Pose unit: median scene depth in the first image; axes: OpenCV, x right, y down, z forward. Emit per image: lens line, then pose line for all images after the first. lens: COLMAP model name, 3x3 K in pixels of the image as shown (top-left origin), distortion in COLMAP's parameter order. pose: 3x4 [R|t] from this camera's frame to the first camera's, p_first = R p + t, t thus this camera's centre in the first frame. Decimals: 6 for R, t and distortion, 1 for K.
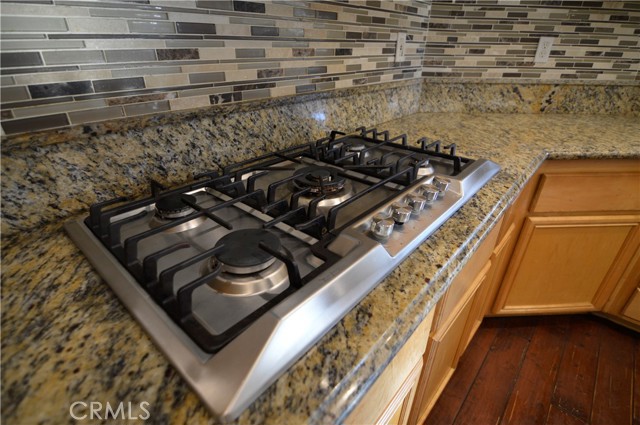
lens RADIAL K [[321.0, 0, 320.0], [0, 321.0, 212.5], [0, 0, 1]] dist [-0.000906, -0.010478]
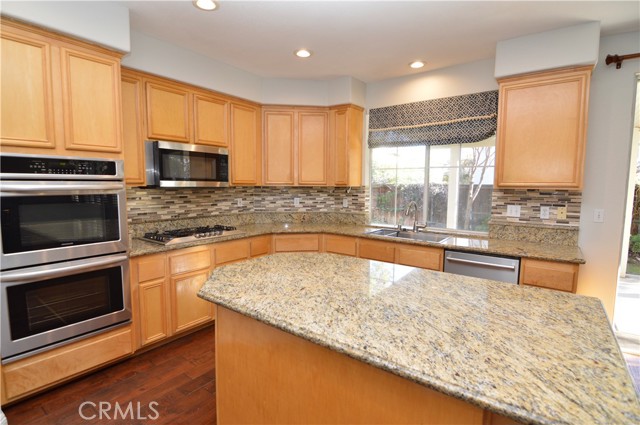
lens RADIAL K [[321.0, 0, 320.0], [0, 321.0, 212.5], [0, 0, 1]] dist [-0.000906, -0.010478]
pose [[0.996399, -0.010474, 0.084138, 0.679309], [0.041988, 0.923074, -0.382324, 0.699520], [-0.073661, 0.384480, 0.920190, -1.652556]]
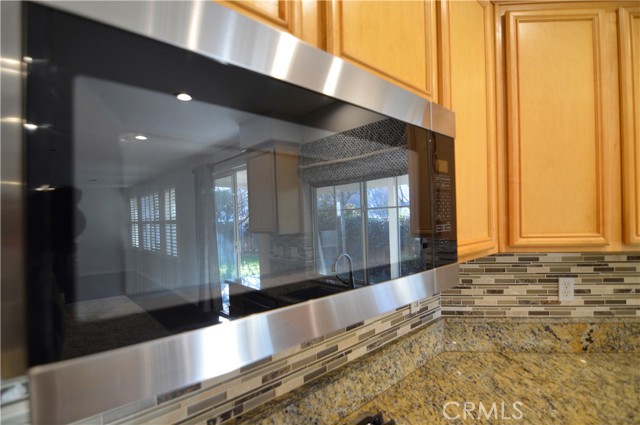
lens RADIAL K [[321.0, 0, 320.0], [0, 321.0, 212.5], [0, 0, 1]] dist [-0.000906, -0.010478]
pose [[0.994764, -0.025736, -0.098904, 0.053995], [-0.022454, 0.889086, -0.457189, -0.259134], [0.099700, 0.457016, 0.883853, -0.050552]]
